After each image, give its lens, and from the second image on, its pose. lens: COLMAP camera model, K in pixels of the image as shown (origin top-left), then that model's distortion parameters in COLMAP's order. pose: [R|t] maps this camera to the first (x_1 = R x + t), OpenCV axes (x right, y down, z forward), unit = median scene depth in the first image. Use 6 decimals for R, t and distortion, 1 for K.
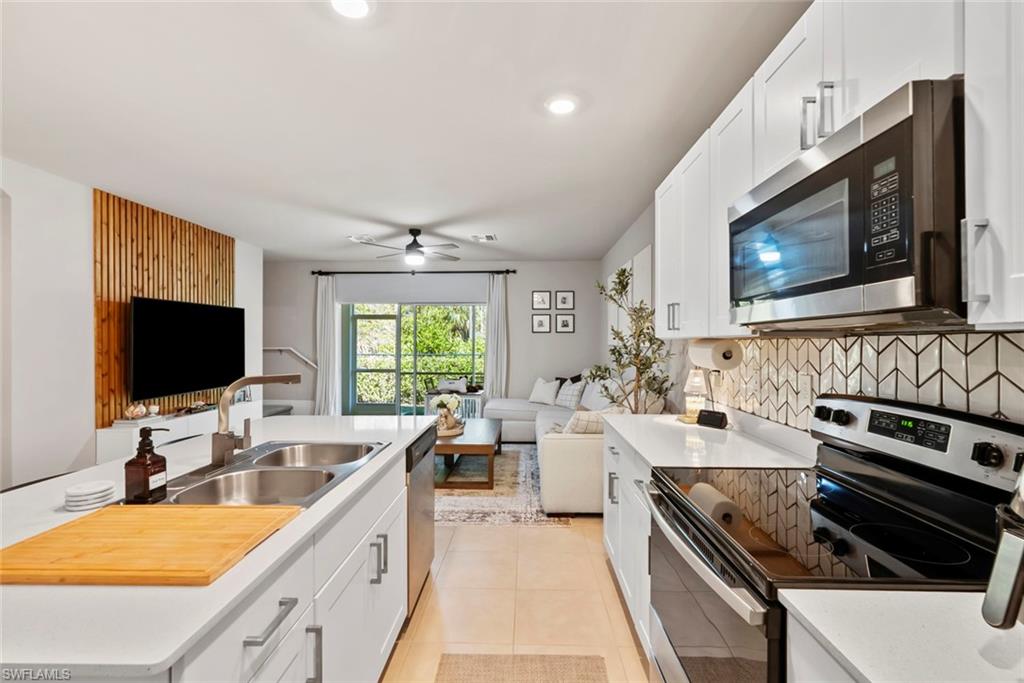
lens RADIAL K [[459.5, 0, 514.9], [0, 459.5, 341.4], [0, 0, 1]] dist [-0.001197, 0.000649]
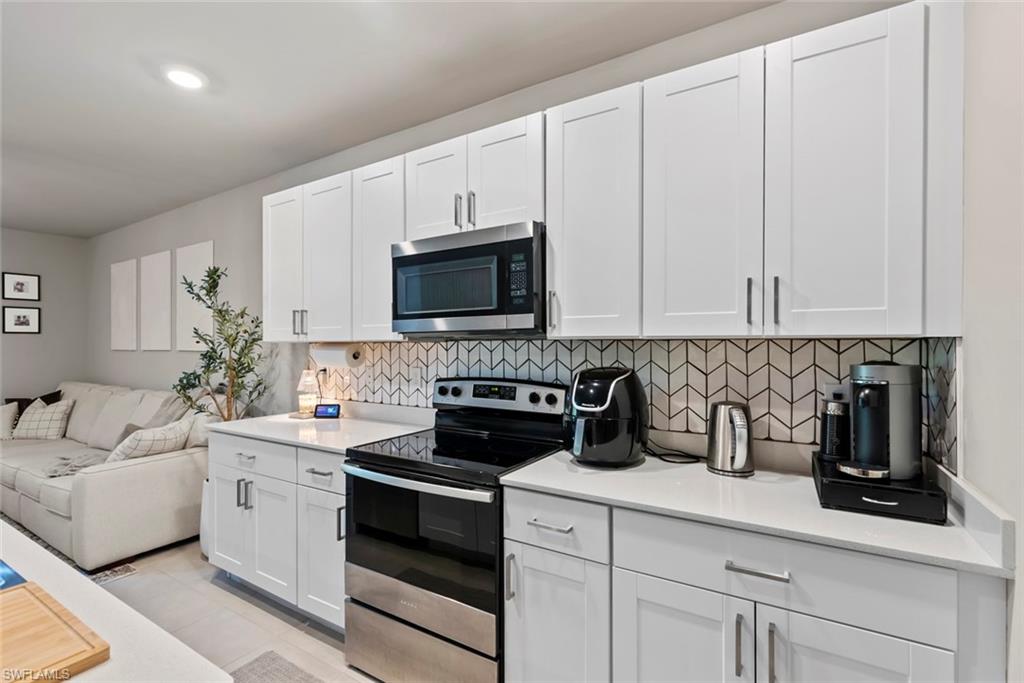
lens RADIAL K [[459.5, 0, 516.3], [0, 459.5, 344.6], [0, 0, 1]] dist [-0.001197, 0.000649]
pose [[0.501380, -0.003816, 0.865219, -0.235391], [0.004030, 0.999990, 0.002075, -0.000646], [-0.865218, 0.002446, 0.501390, 0.001713]]
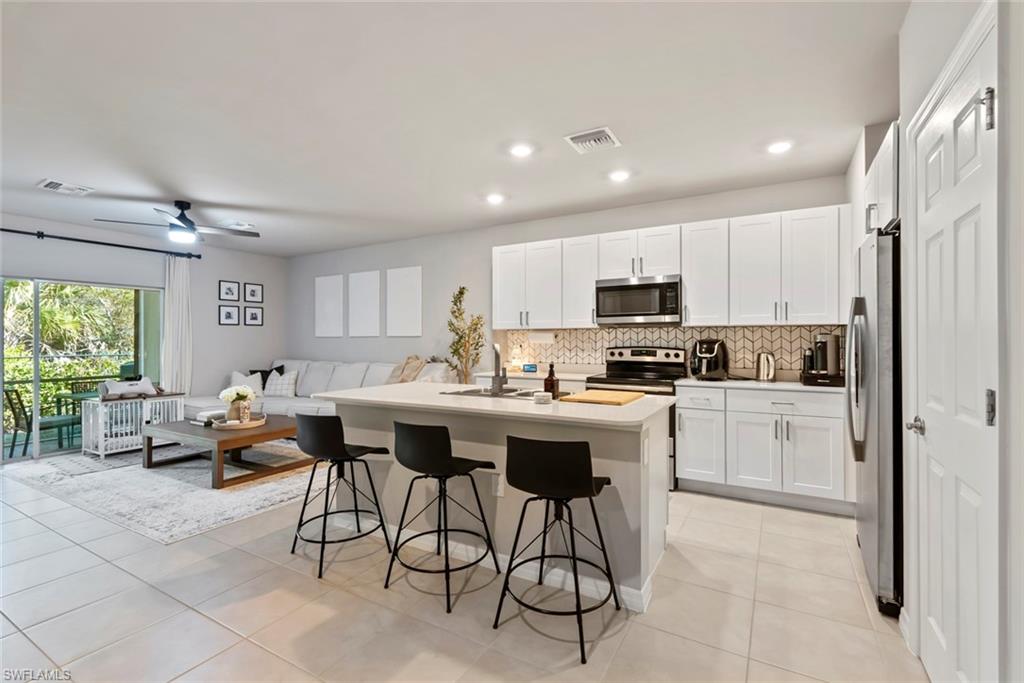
lens RADIAL K [[459.5, 0, 513.9], [0, 459.5, 335.5], [0, 0, 1]] dist [-0.001197, 0.000649]
pose [[0.481165, 0.003683, 0.876622, -0.986974], [0.003939, 0.999972, -0.006364, 0.023175], [-0.876621, 0.006515, 0.481137, 0.046949]]
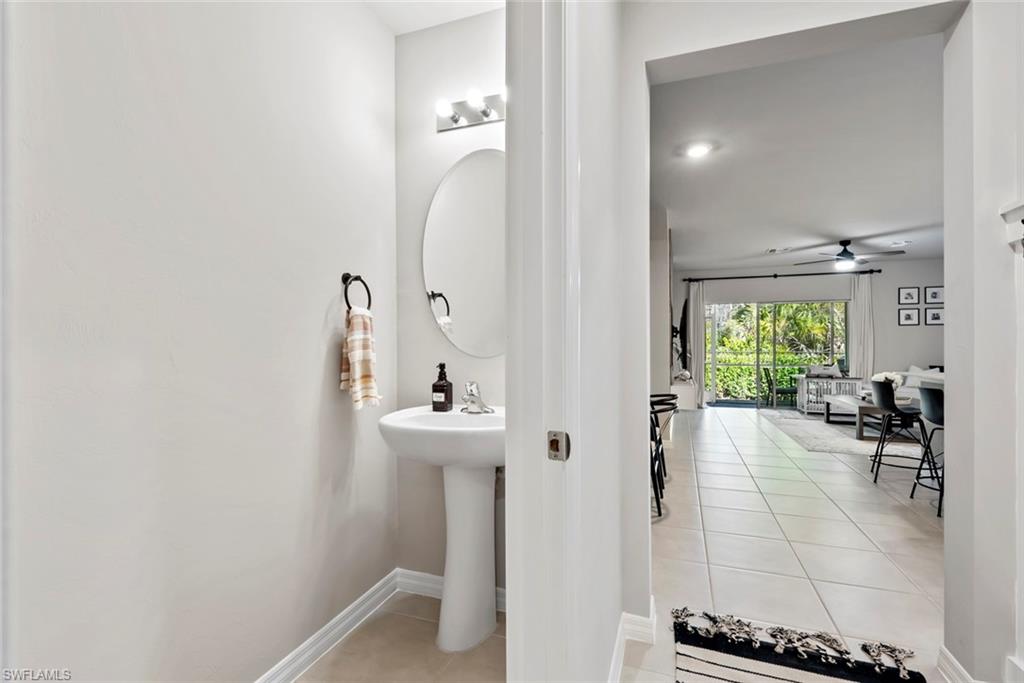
lens RADIAL K [[459.5, 0, 512.5], [0, 459.5, 341.5], [0, 0, 1]] dist [-0.001197, 0.000649]
pose [[0.949878, -0.001708, -0.312615, -0.999268], [-0.000027, 0.999985, -0.005545, 0.052125], [0.312620, 0.005276, 0.949864, -0.679862]]
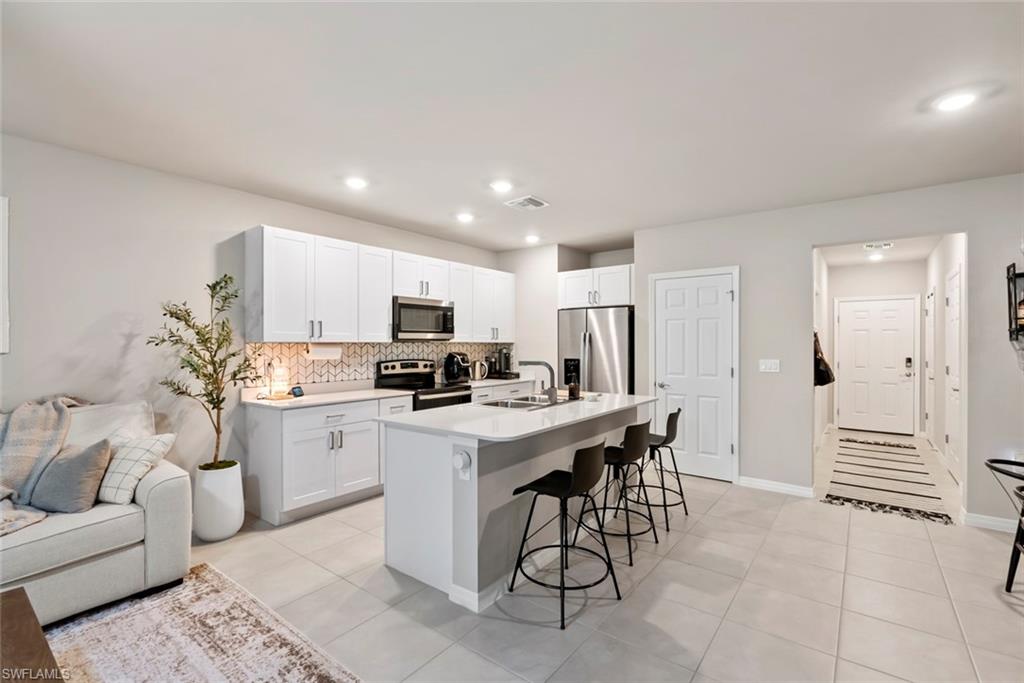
lens RADIAL K [[459.5, 0, 515.3], [0, 459.5, 343.5], [0, 0, 1]] dist [-0.001197, 0.000649]
pose [[-0.808973, -0.000852, 0.587845, -0.799526], [-0.001320, 0.999999, -0.000366, -0.002303], [-0.587844, -0.001072, -0.808974, 1.291749]]
